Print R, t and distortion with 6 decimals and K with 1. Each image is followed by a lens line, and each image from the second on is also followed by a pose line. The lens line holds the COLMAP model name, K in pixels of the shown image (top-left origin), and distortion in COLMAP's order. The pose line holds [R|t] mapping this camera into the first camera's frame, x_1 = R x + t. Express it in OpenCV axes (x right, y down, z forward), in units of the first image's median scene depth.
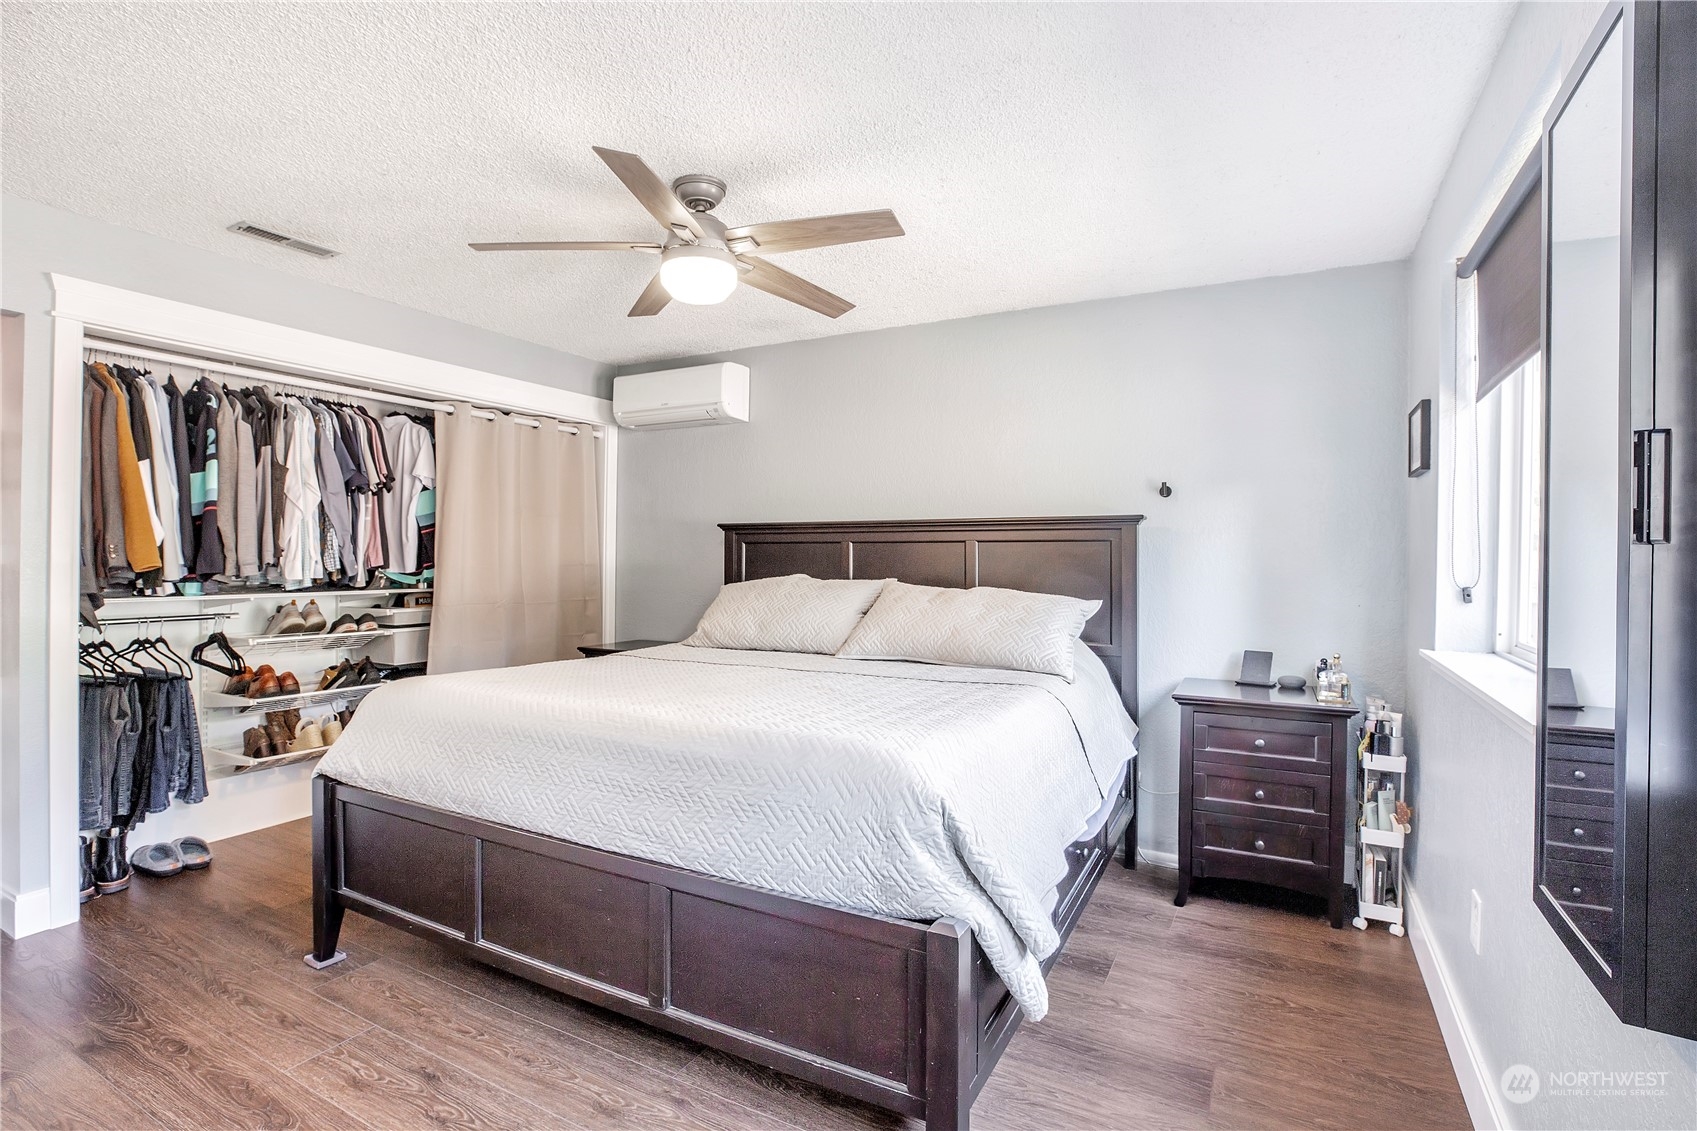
lens RADIAL K [[802.8, 0, 853.0], [0, 802.8, 551.0], [0, 0, 1]] dist [-0.040359, 0.010800]
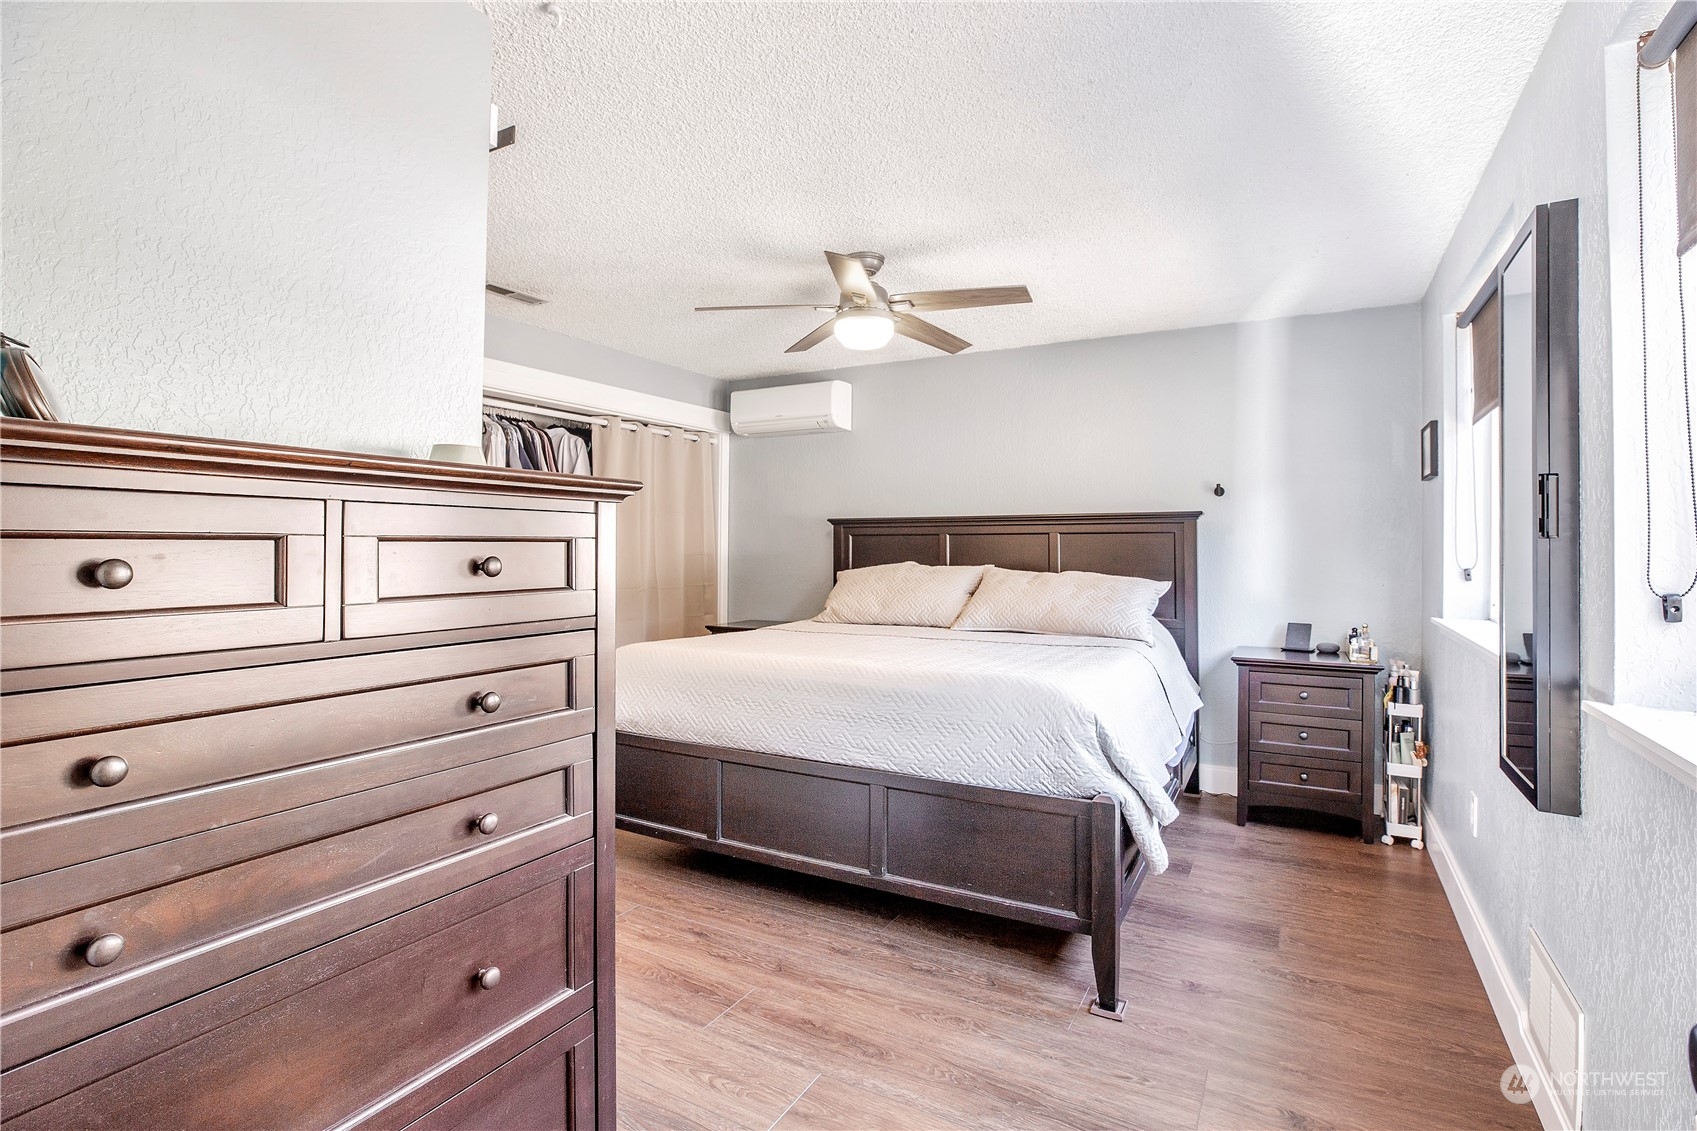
lens RADIAL K [[818.1, 0, 851.5], [0, 818.1, 528.8], [0, 0, 1]] dist [-0.028337, 0.001069]
pose [[0.999927, -0.004588, -0.011152, -0.180536], [0.004428, 0.999887, -0.014349, -0.003574], [0.011217, 0.014299, 0.999835, -0.280661]]
